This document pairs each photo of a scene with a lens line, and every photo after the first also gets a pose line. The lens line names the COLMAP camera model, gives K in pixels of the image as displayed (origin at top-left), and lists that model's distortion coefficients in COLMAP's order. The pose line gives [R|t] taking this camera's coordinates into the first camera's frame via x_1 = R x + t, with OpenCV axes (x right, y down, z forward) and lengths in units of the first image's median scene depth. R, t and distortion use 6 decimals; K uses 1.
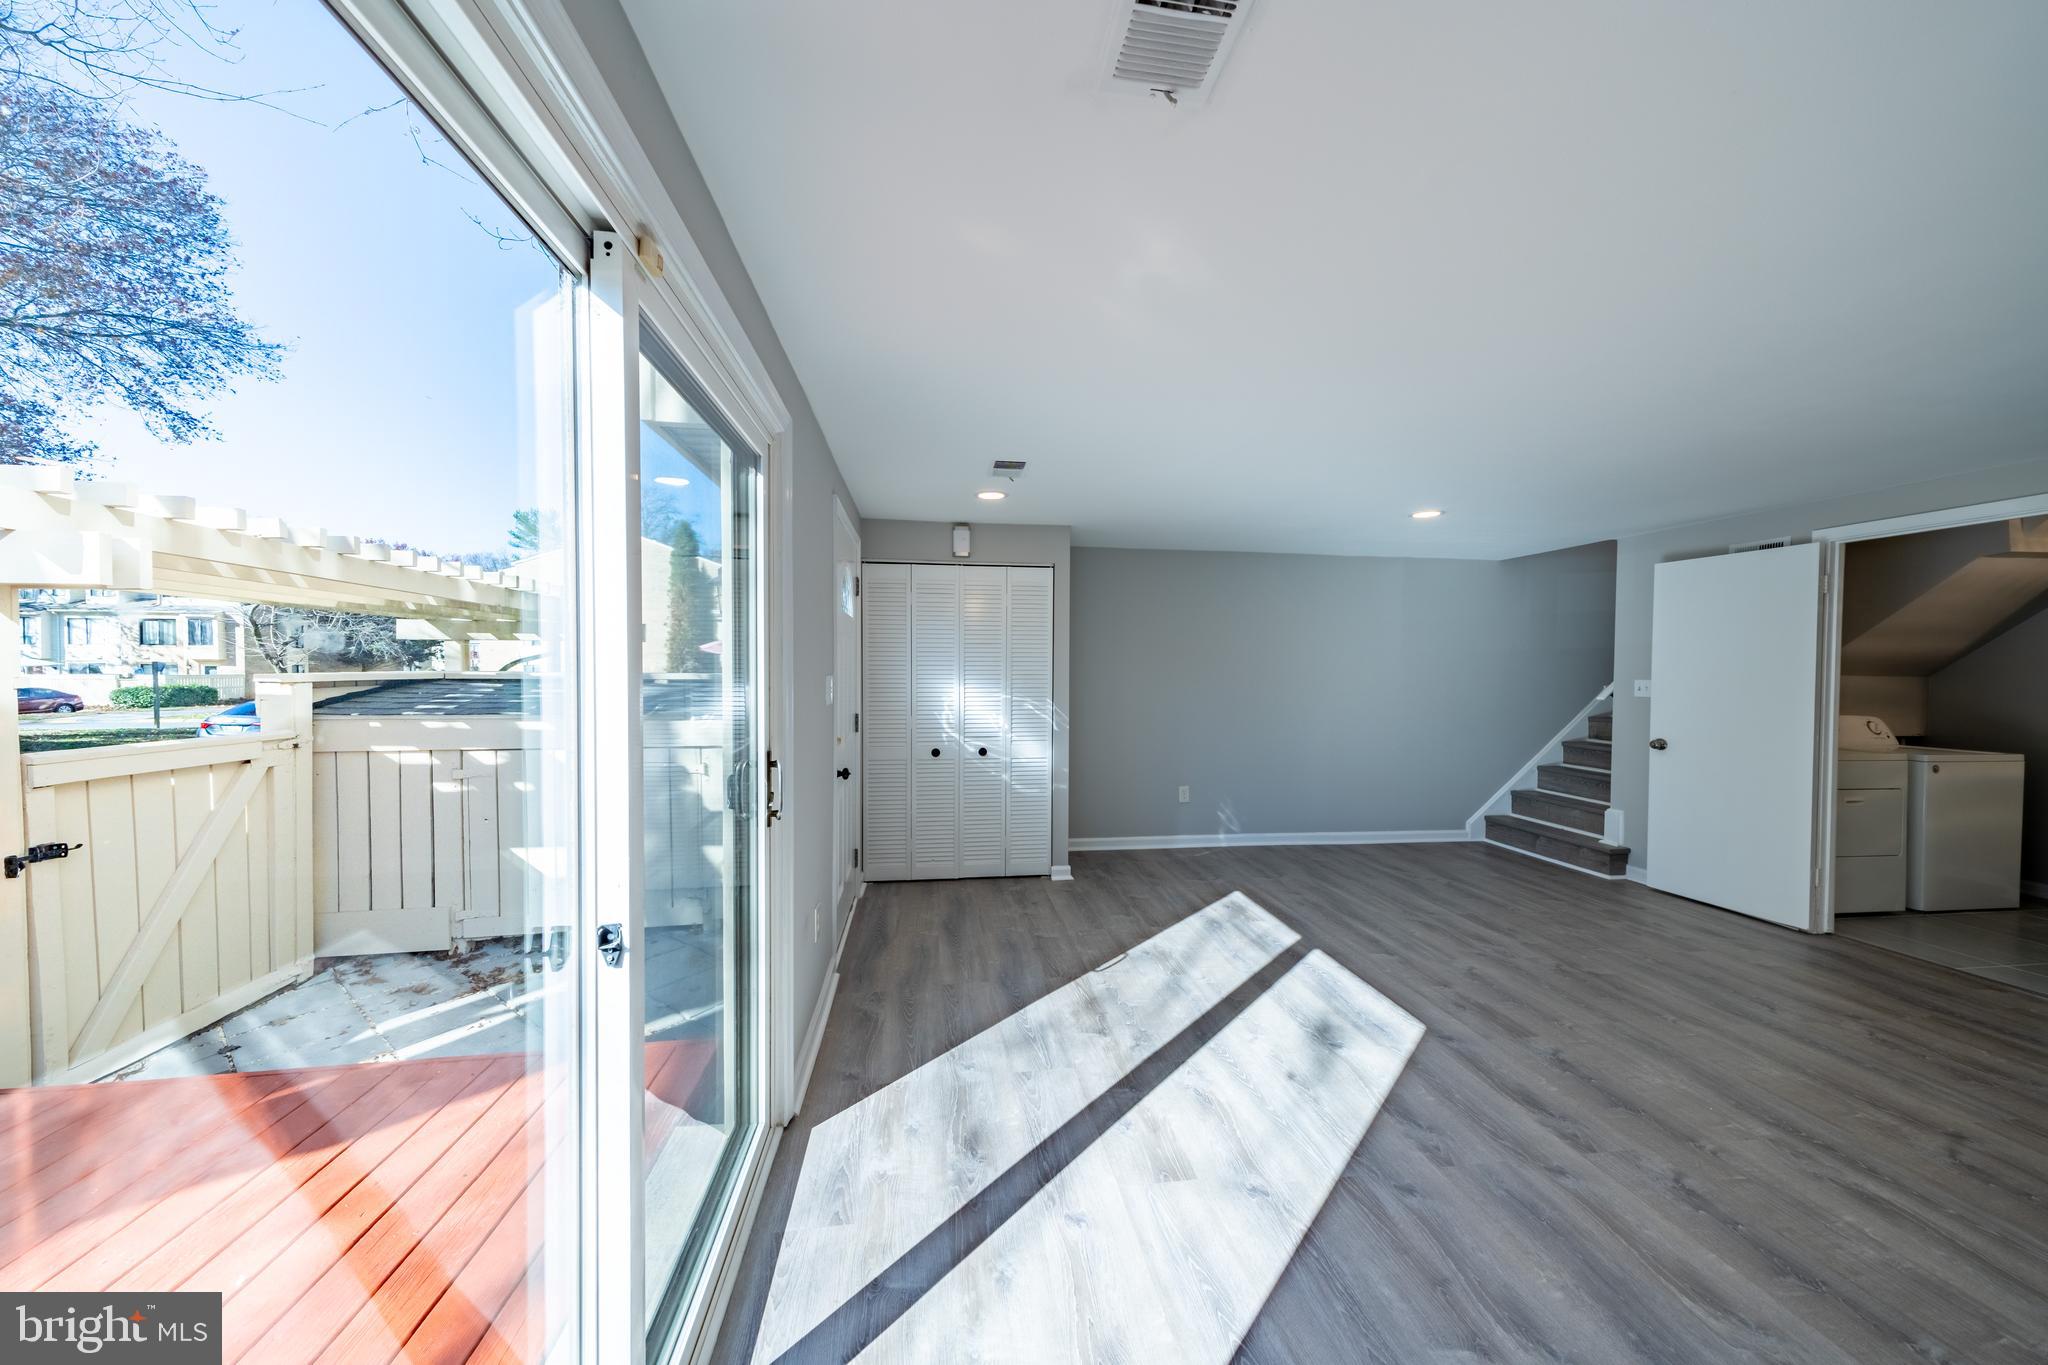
lens RADIAL K [[696.4, 0, 1015.7], [0, 696.4, 687.8], [0, 0, 1]] dist [0.016640, -0.002306]
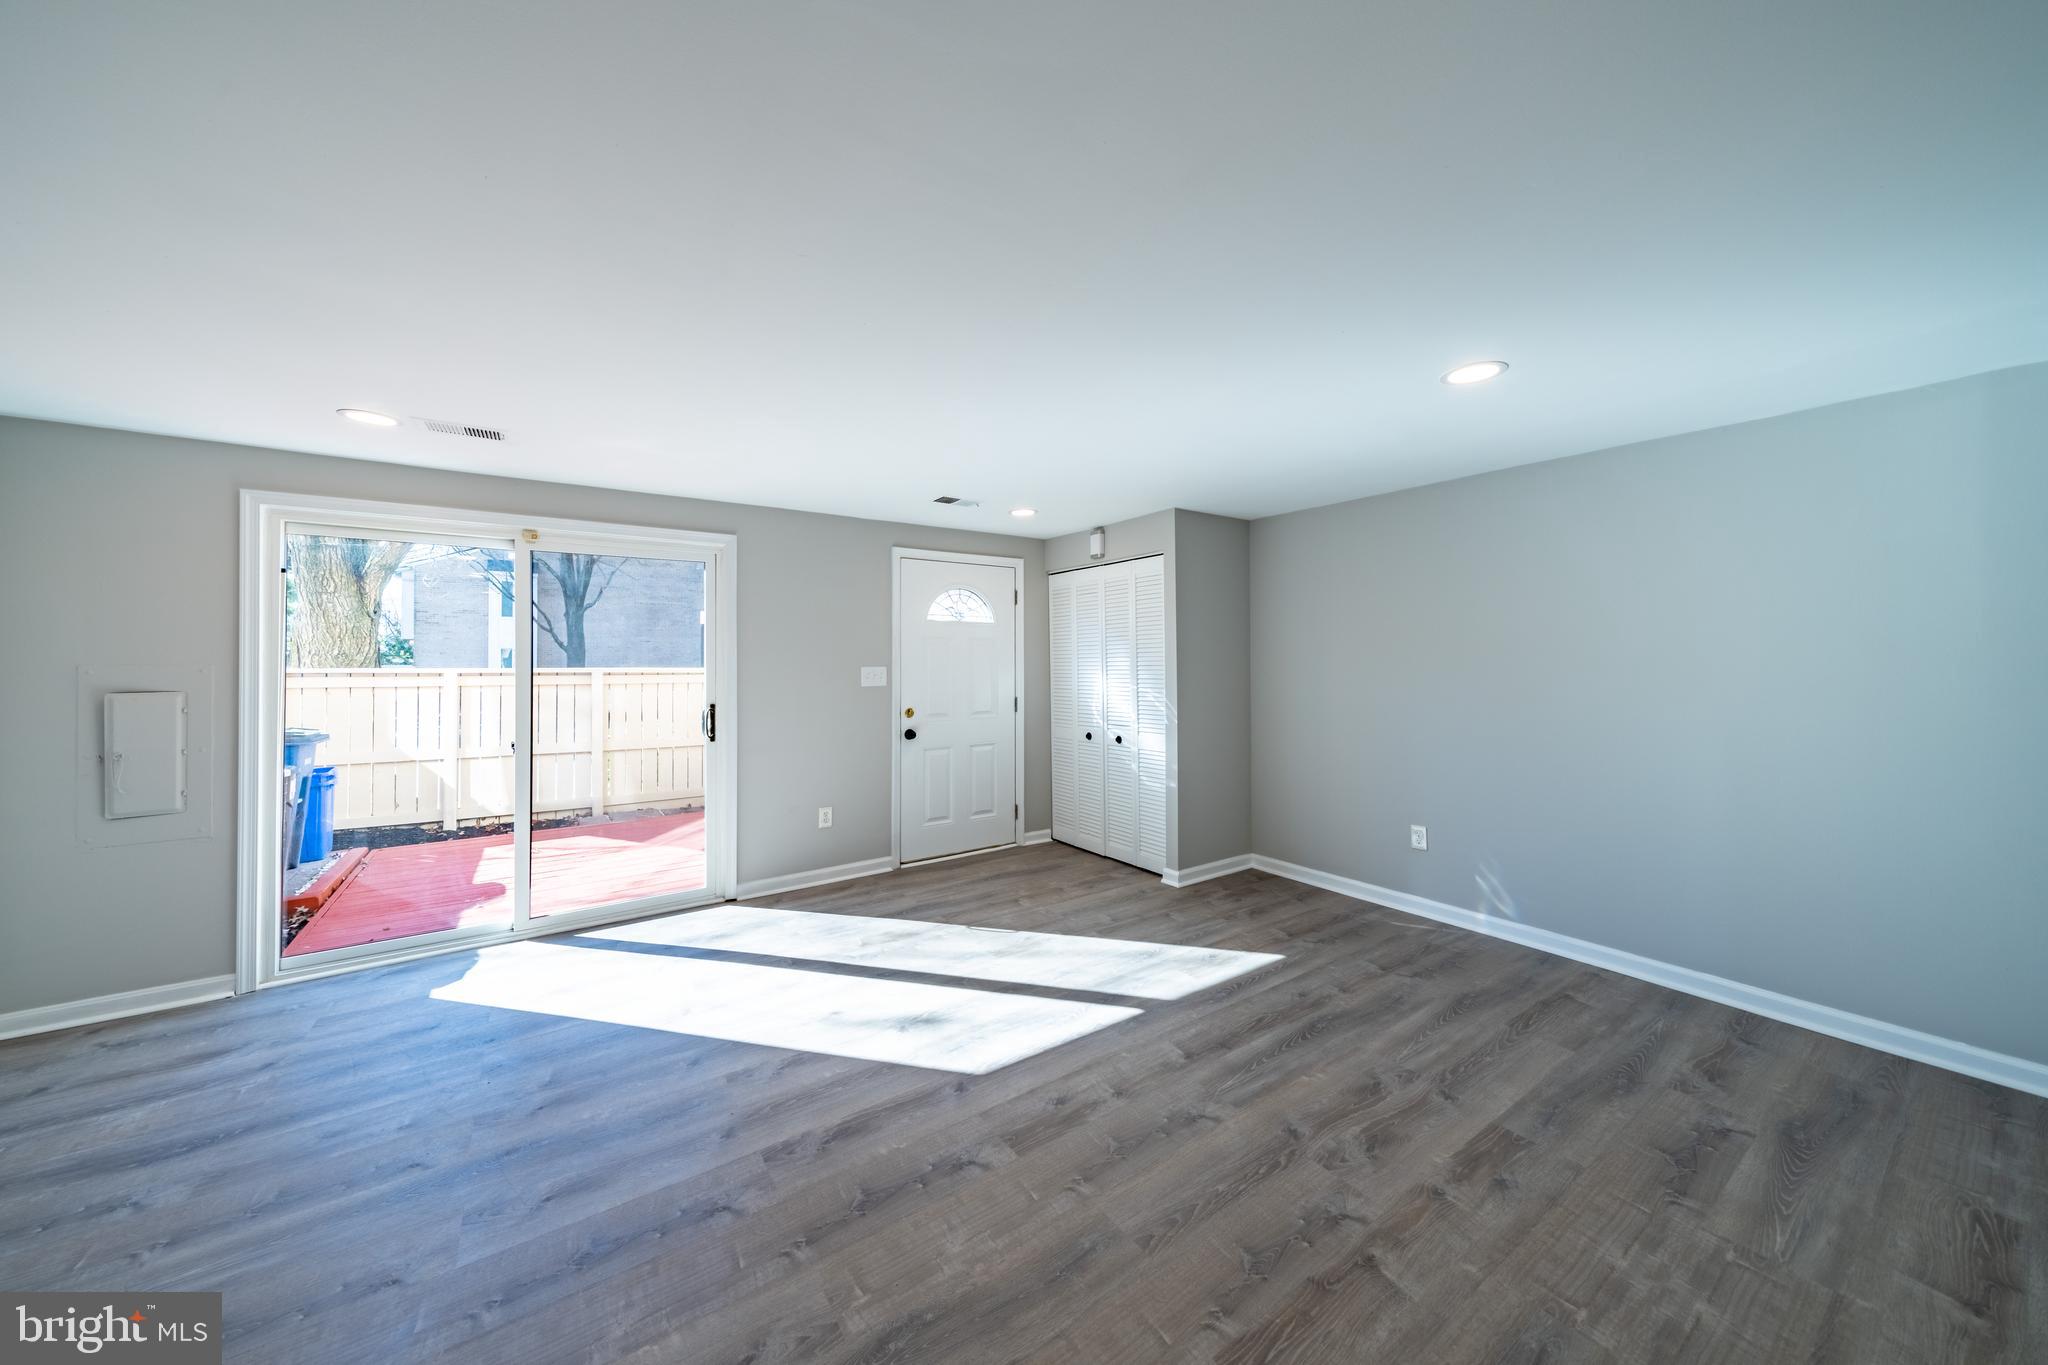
lens RADIAL K [[703.4, 0, 1019.0], [0, 703.4, 658.7], [0, 0, 1]] dist [0.008871, -0.000077]
pose [[0.448047, -0.012955, -0.893916, 1.064842], [-0.015267, 0.999638, -0.022140, -0.004934], [0.893880, 0.023567, 0.447687, 0.498995]]
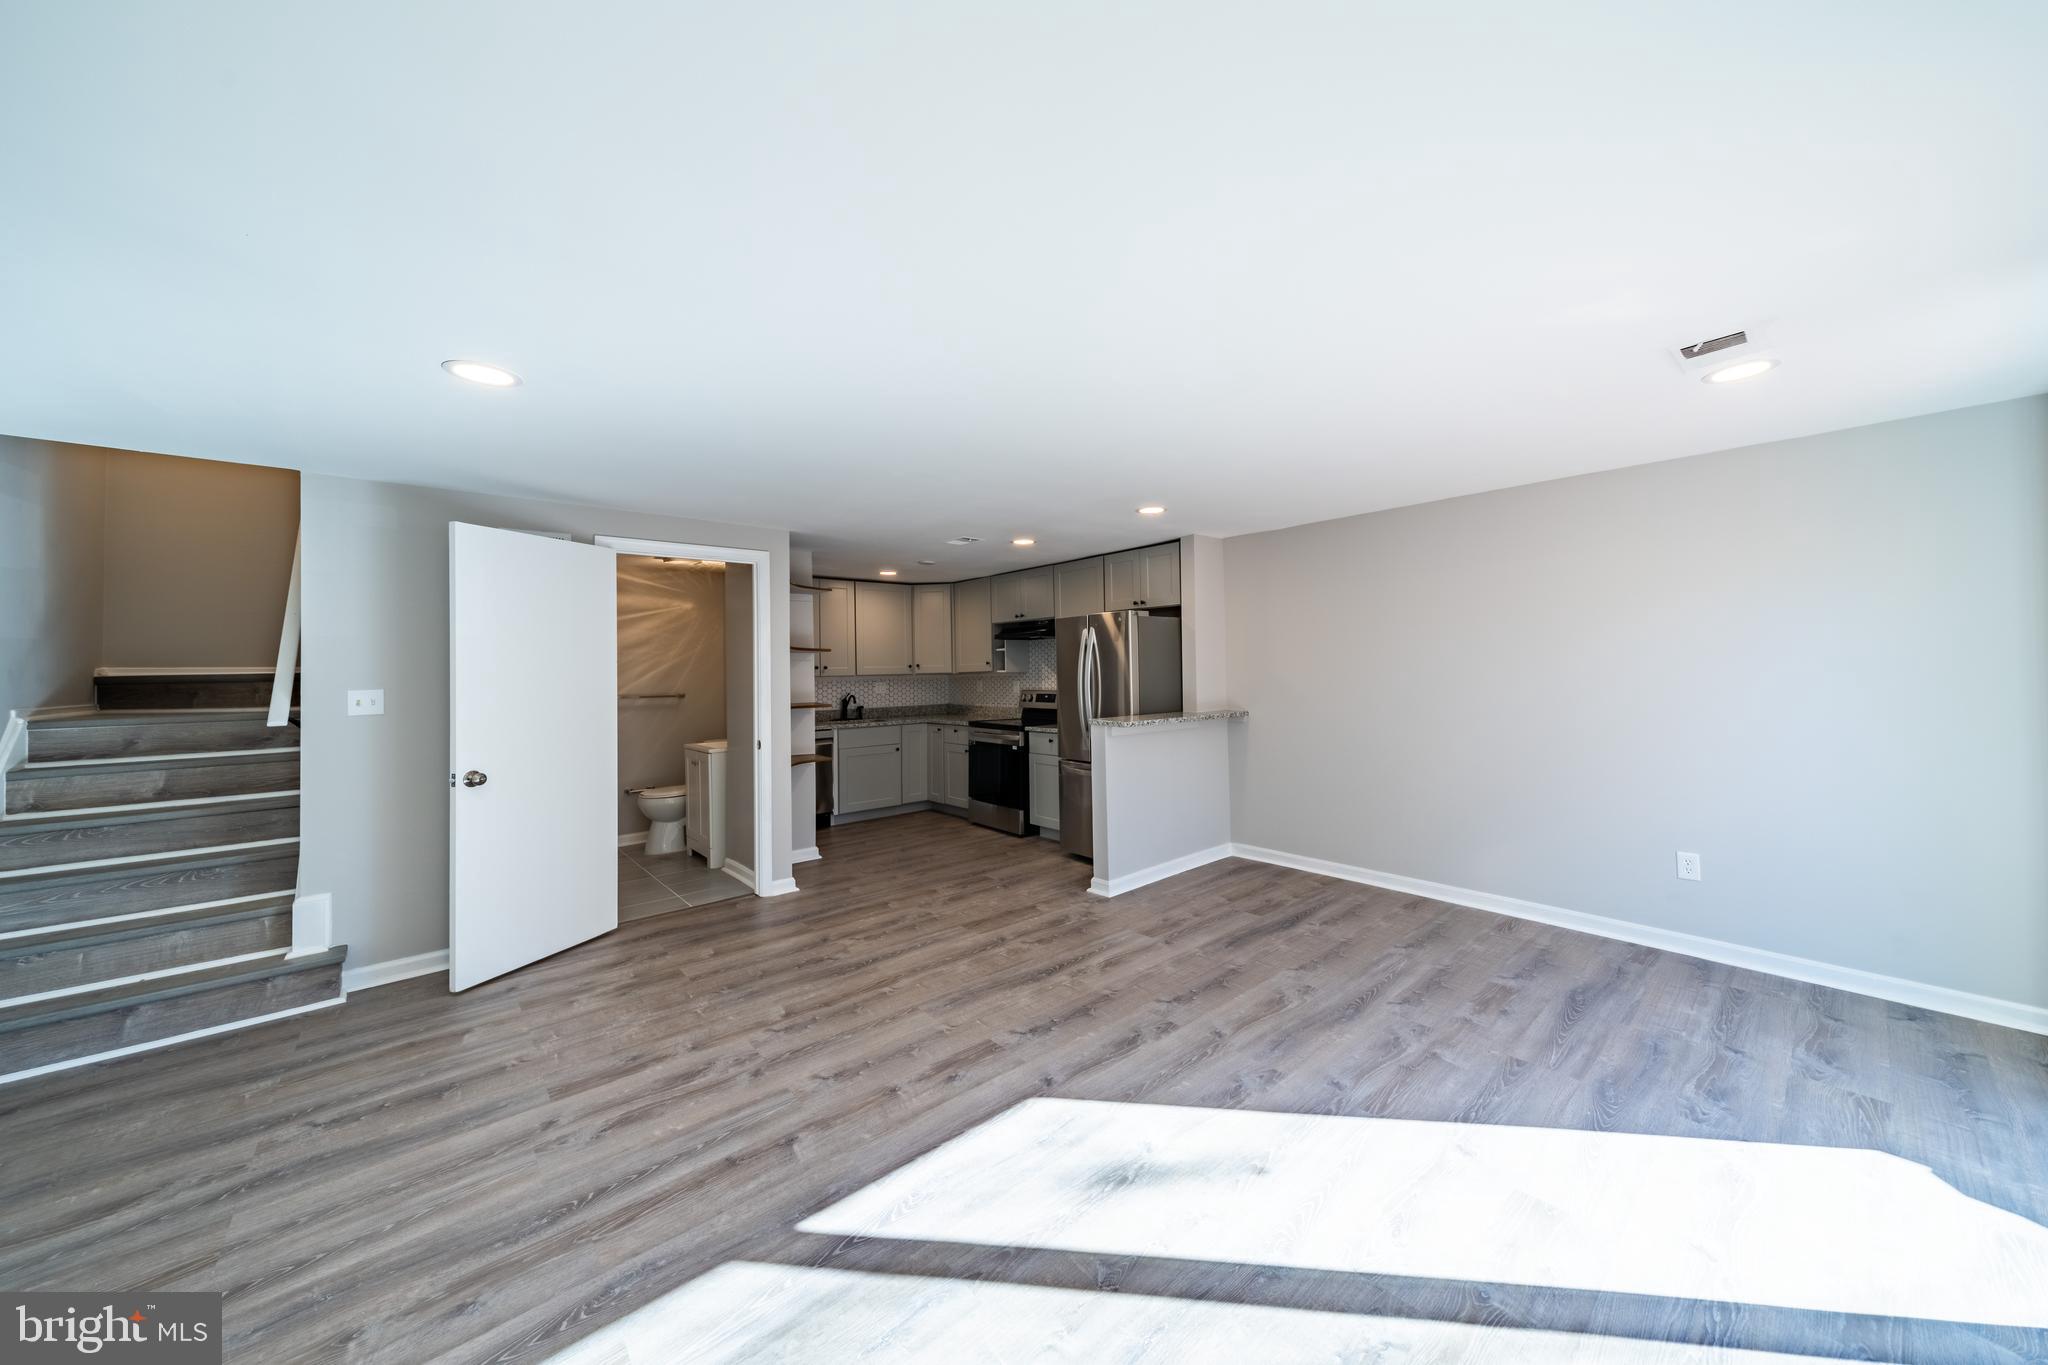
lens RADIAL K [[703.1, 0, 1083.7], [0, 703.1, 669.1], [0, 0, 1]] dist [0.008793, -0.000229]
pose [[-0.578456, 0.002747, 0.815709, -0.104840], [0.034907, 0.999162, 0.021389, -0.029349], [-0.814966, 0.040847, -0.578067, 1.090913]]
